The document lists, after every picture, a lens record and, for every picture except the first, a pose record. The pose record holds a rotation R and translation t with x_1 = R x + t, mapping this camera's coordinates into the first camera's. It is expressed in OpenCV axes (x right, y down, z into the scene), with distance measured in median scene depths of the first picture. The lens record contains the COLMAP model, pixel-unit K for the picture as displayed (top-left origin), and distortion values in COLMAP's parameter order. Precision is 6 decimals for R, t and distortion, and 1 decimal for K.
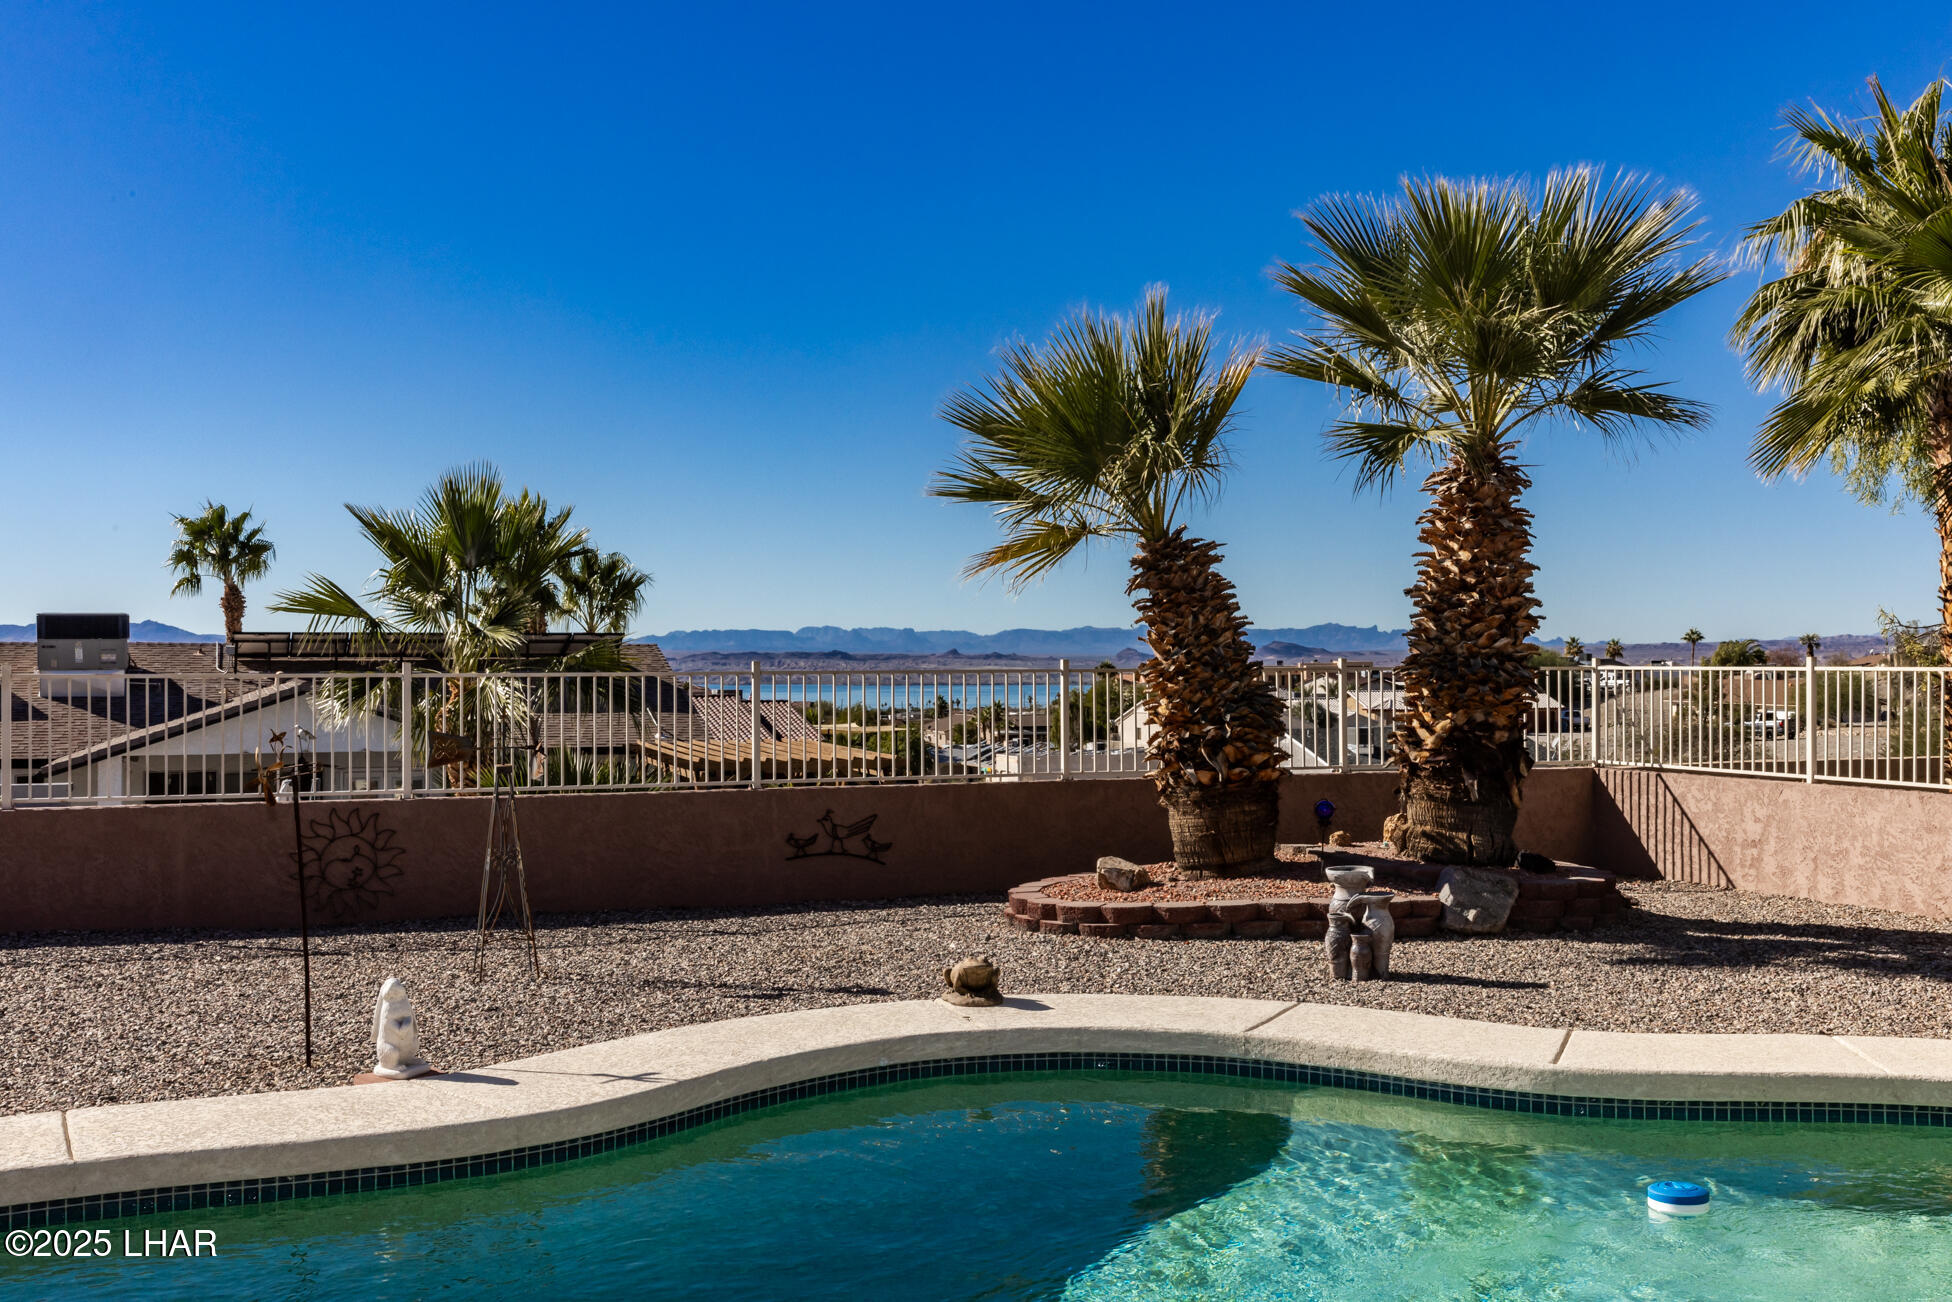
lens RADIAL K [[1993.8, 0, 964.2], [0, 1993.8, 727.0], [0, 0, 1]] dist [0.013648, 0.038643]
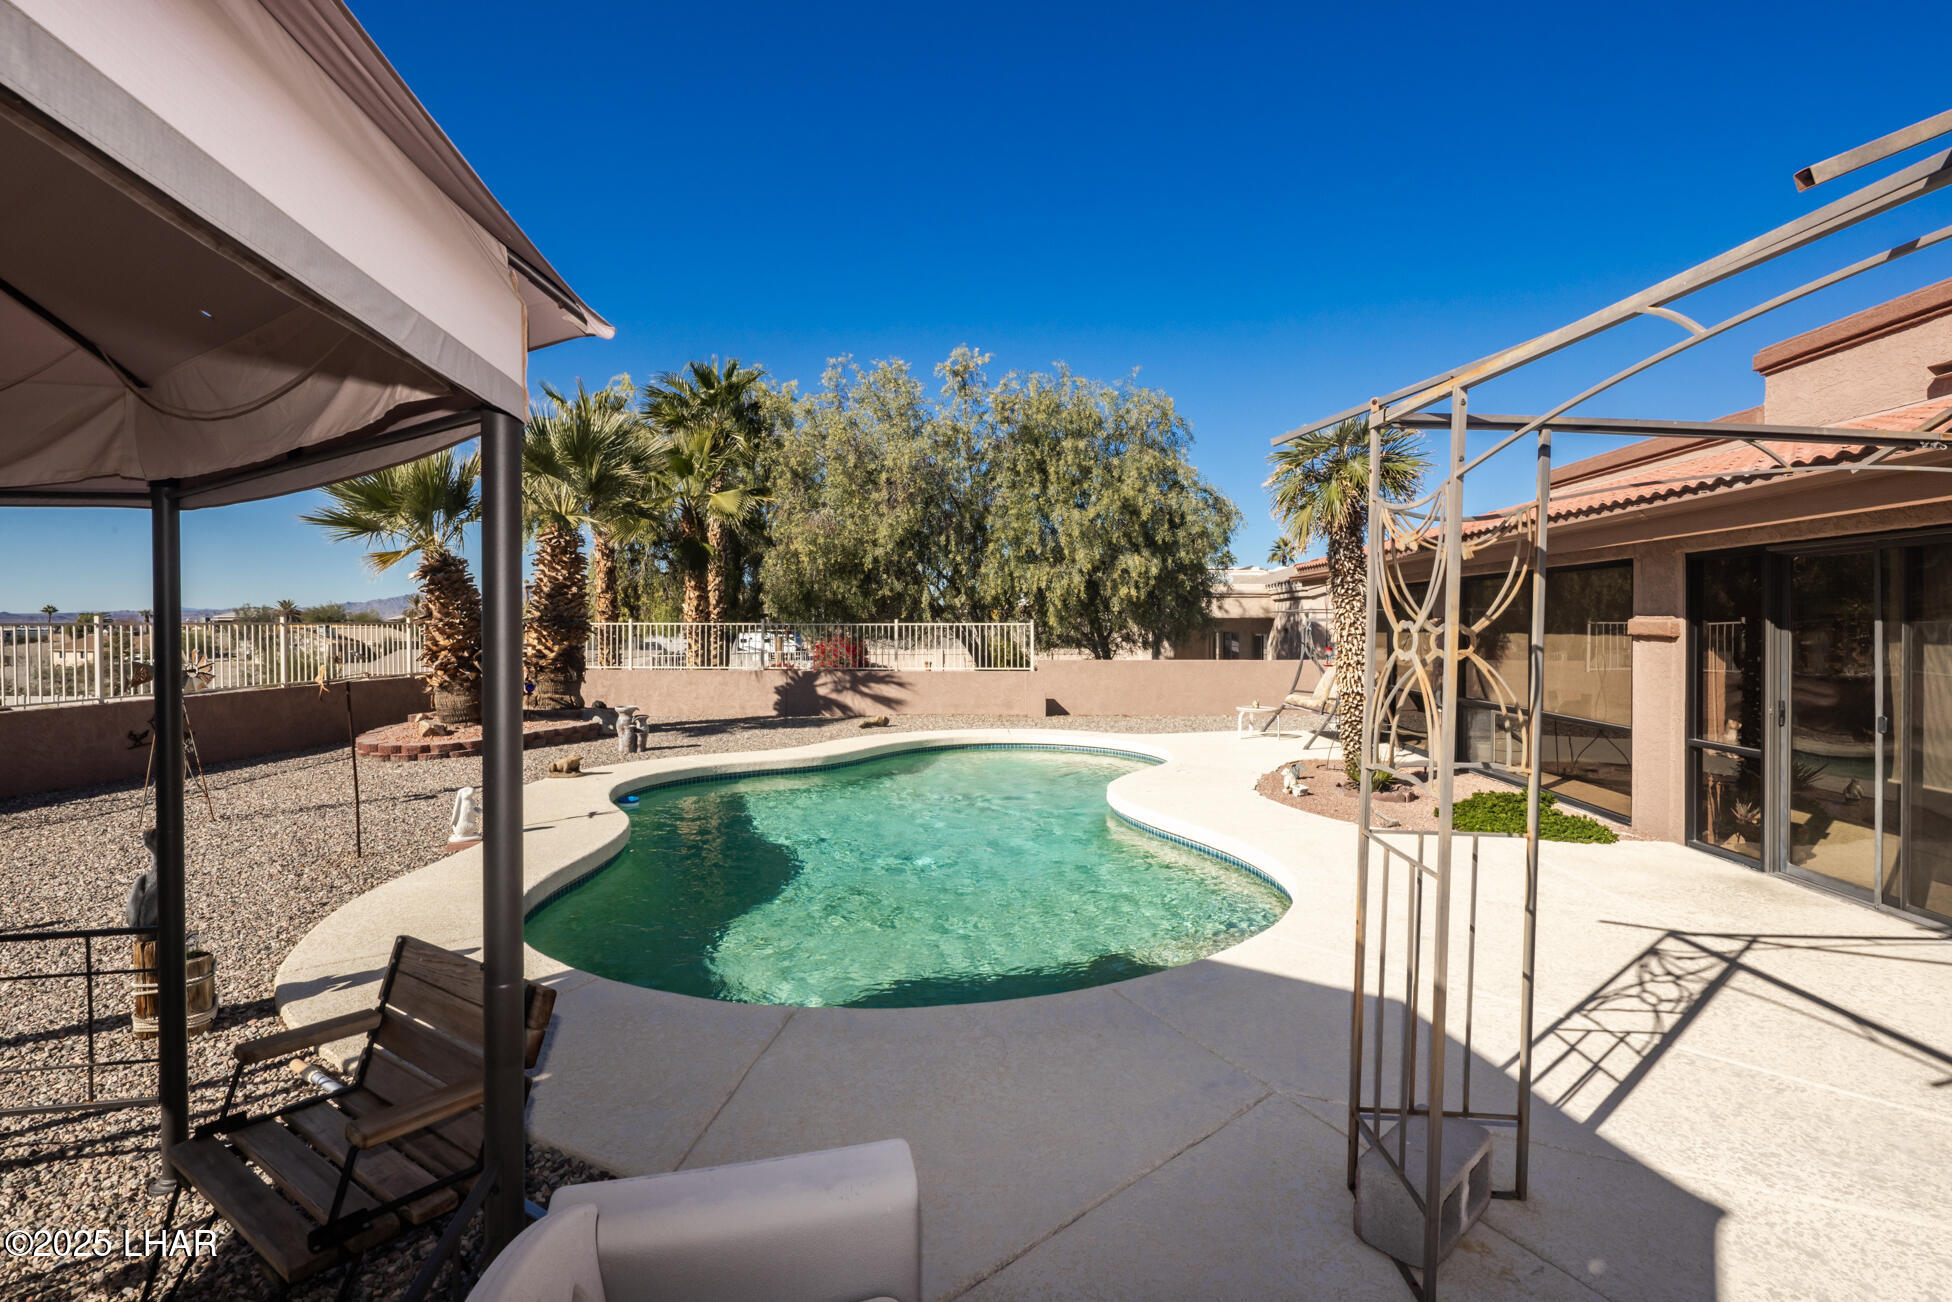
lens RADIAL K [[954.0, 0, 999.6], [0, 954.0, 668.4], [0, 0, 1]] dist [0.000718, -0.000137]
pose [[0.383898, -0.040070, 0.922506, -0.548853], [0.029715, 0.999077, 0.031030, 0.003682], [-0.922897, 0.015500, 0.384734, 0.134484]]
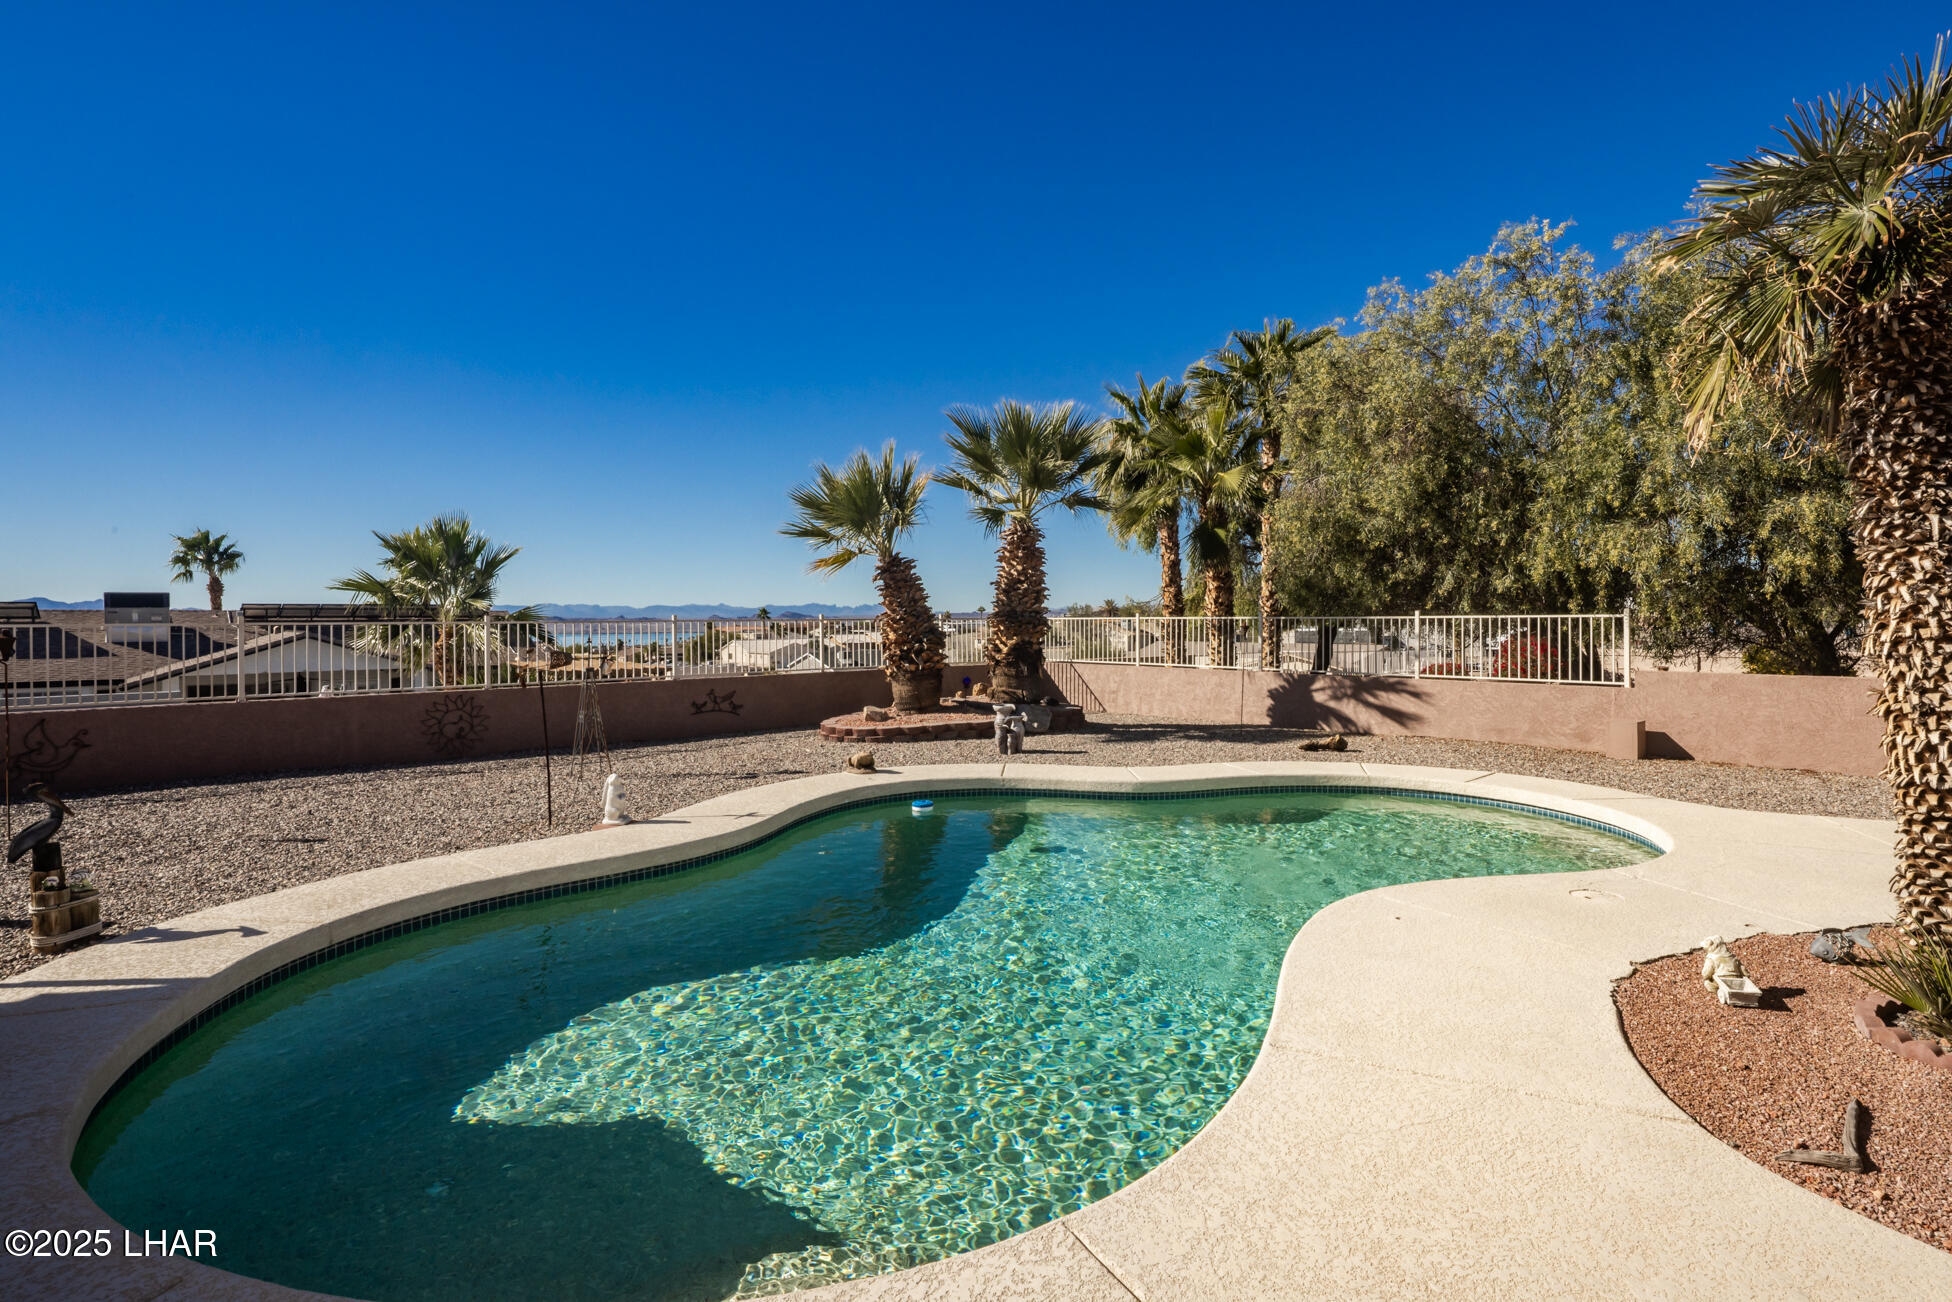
lens RADIAL K [[951.6, 0, 976.0], [0, 951.6, 651.0], [0, 0, 1]] dist [0.000846, -0.000263]
pose [[0.934312, -0.014498, 0.356162, -0.178985], [0.015201, 0.999884, 0.000824, 0.007111], [-0.356132, 0.004644, 0.934424, 0.008143]]
